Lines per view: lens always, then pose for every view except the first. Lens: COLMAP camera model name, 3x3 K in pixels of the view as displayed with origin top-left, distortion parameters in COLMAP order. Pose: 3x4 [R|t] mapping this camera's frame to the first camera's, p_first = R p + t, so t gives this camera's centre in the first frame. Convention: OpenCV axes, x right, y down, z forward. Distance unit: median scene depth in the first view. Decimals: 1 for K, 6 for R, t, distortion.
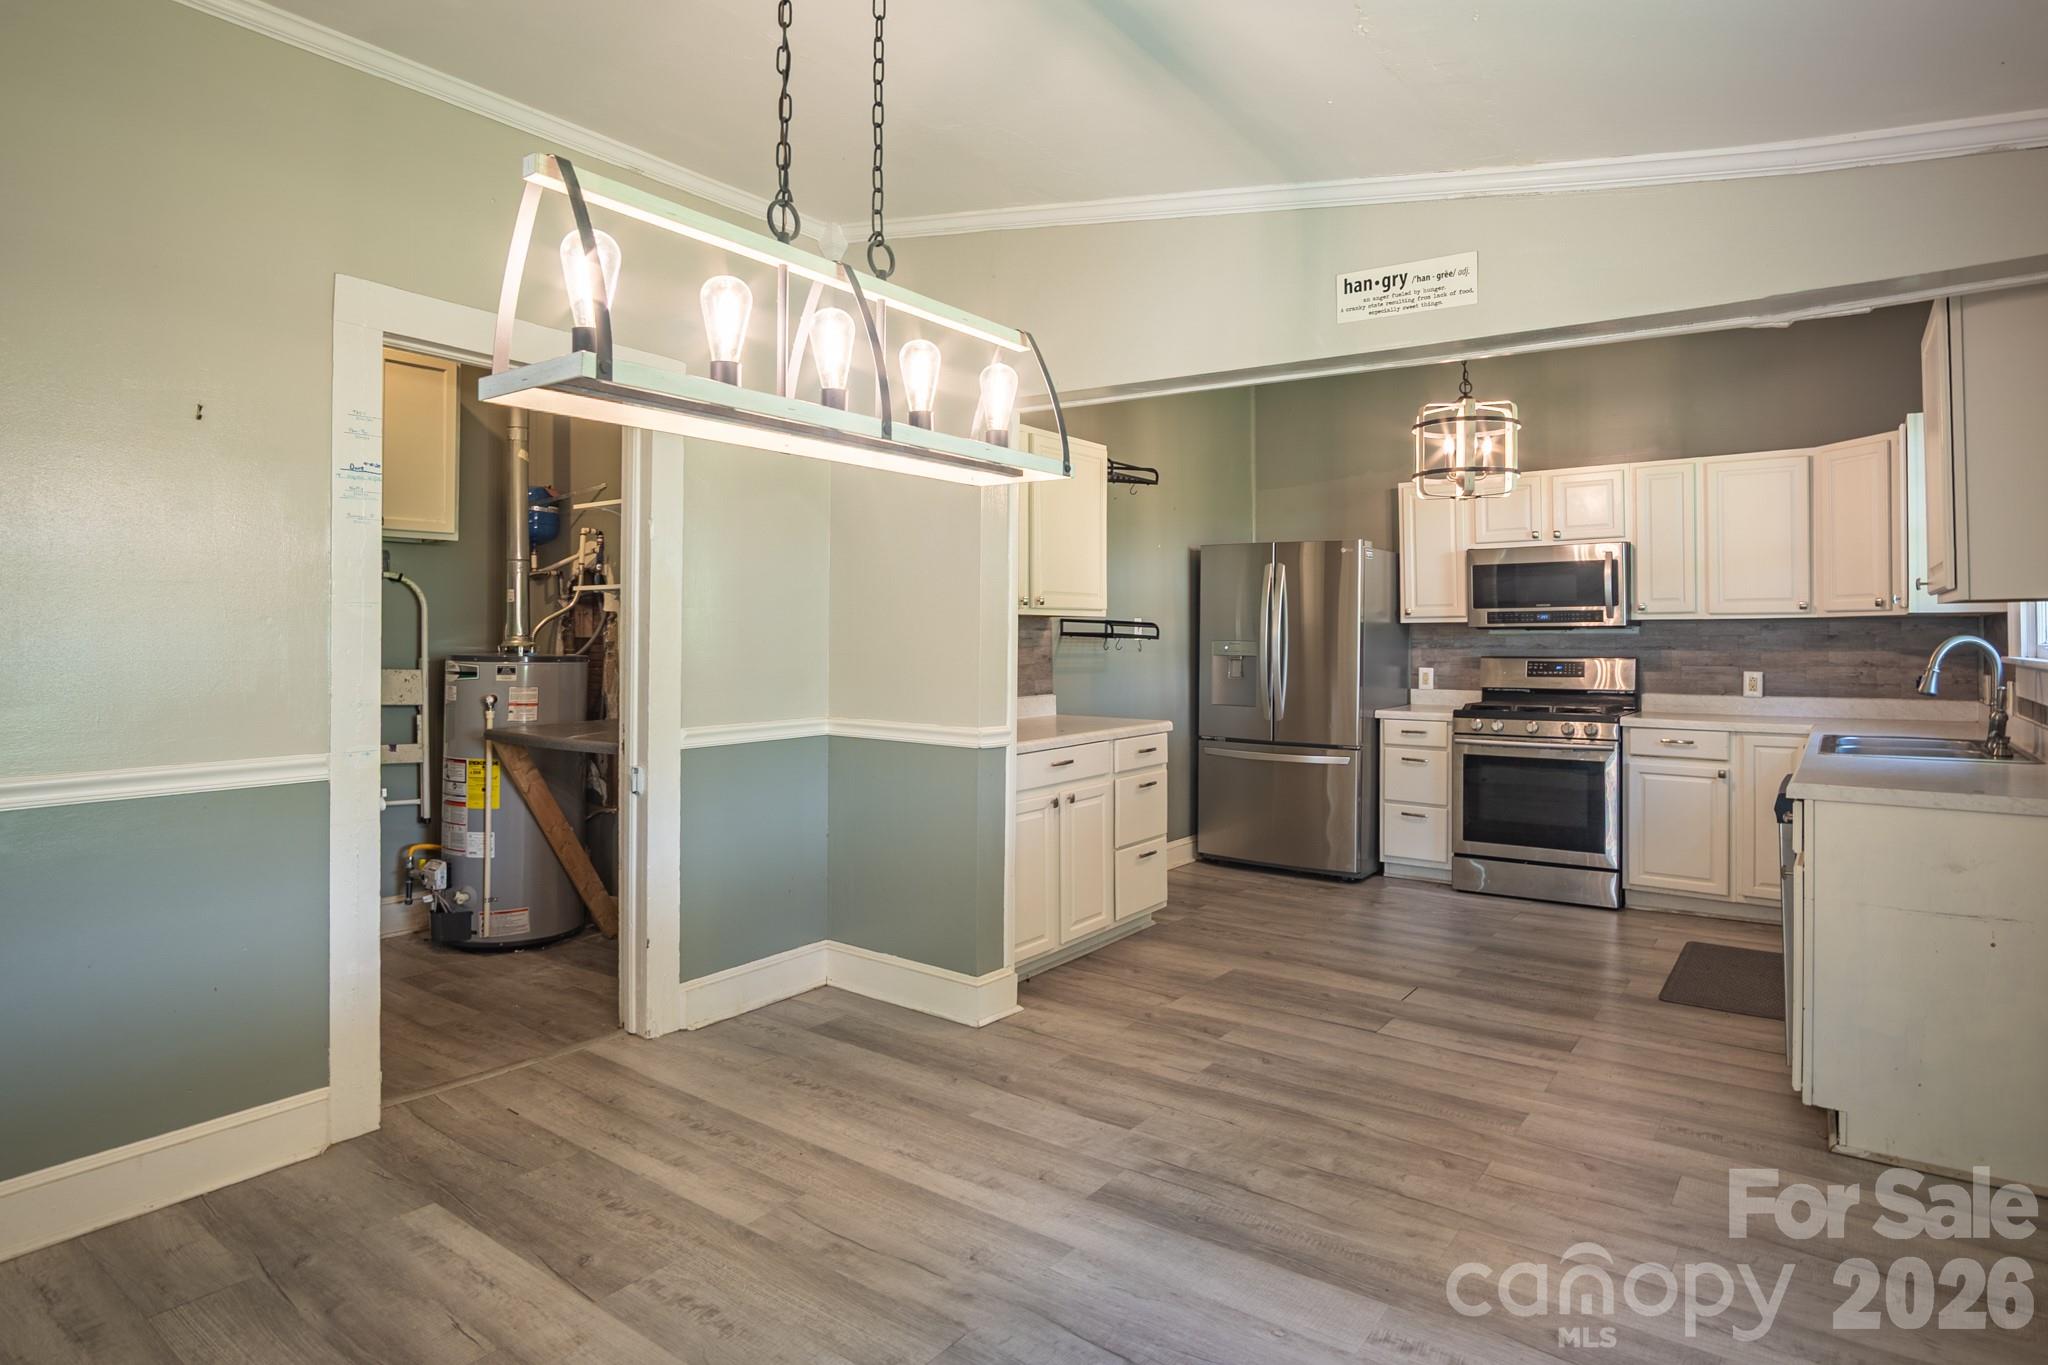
lens RADIAL K [[1106.8, 0, 1020.9], [0, 1106.8, 629.8], [0, 0, 1]] dist [-0.026921, 0.001432]
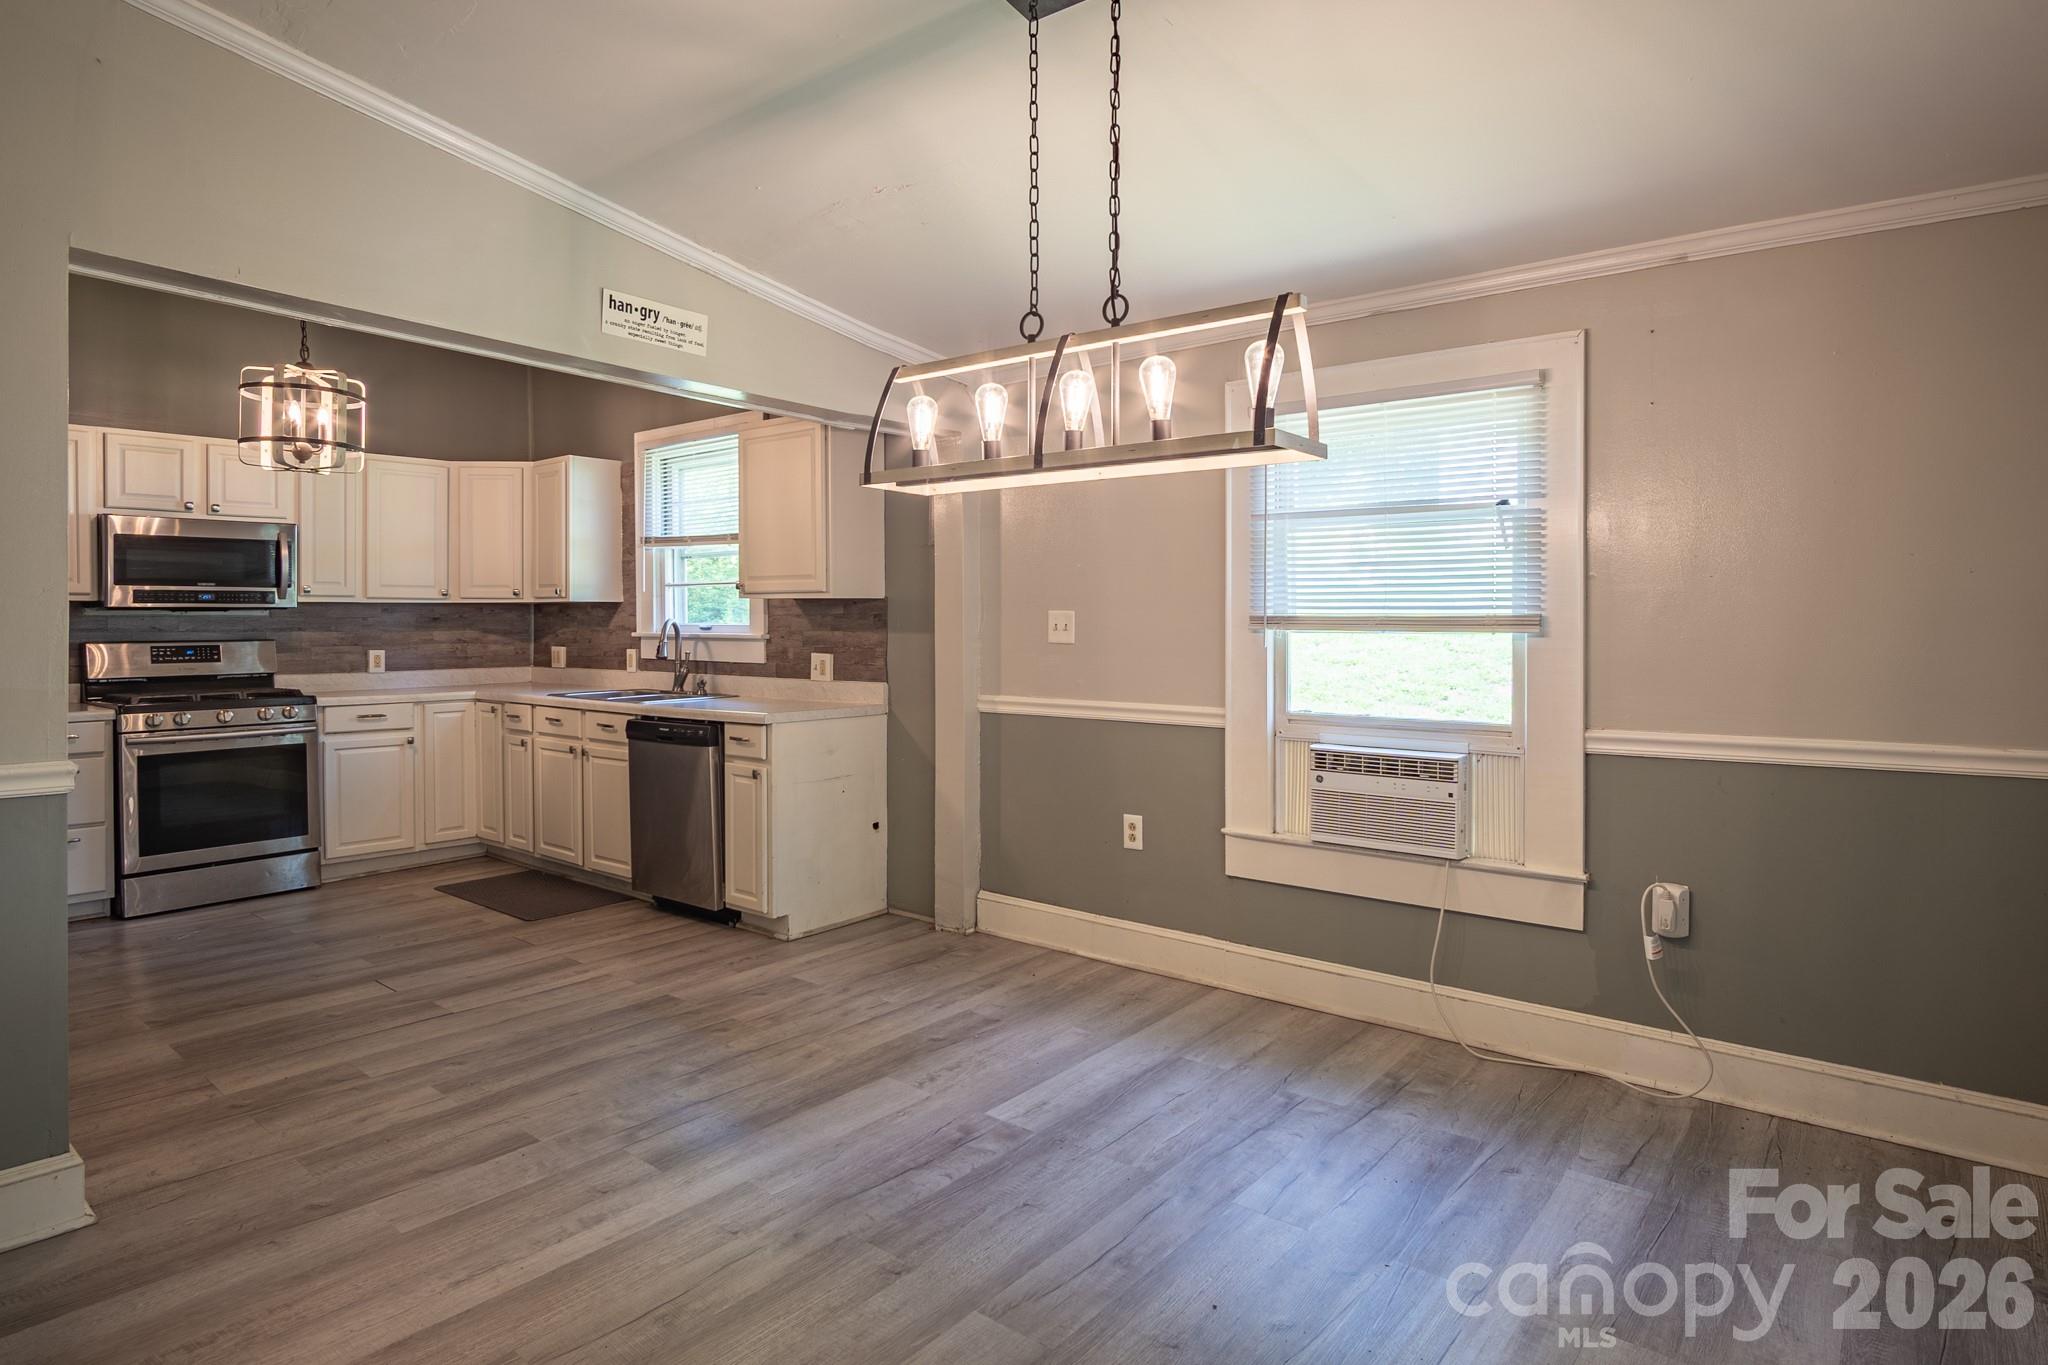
lens RADIAL K [[1106.8, 0, 1039.4], [0, 1106.8, 629.3], [0, 0, 1]] dist [-0.026921, 0.001432]
pose [[0.046104, -0.008284, 0.998902, -0.689916], [-0.007634, 0.999933, 0.008645, 0.003739], [-0.998907, -0.008024, 0.046038, 0.451223]]
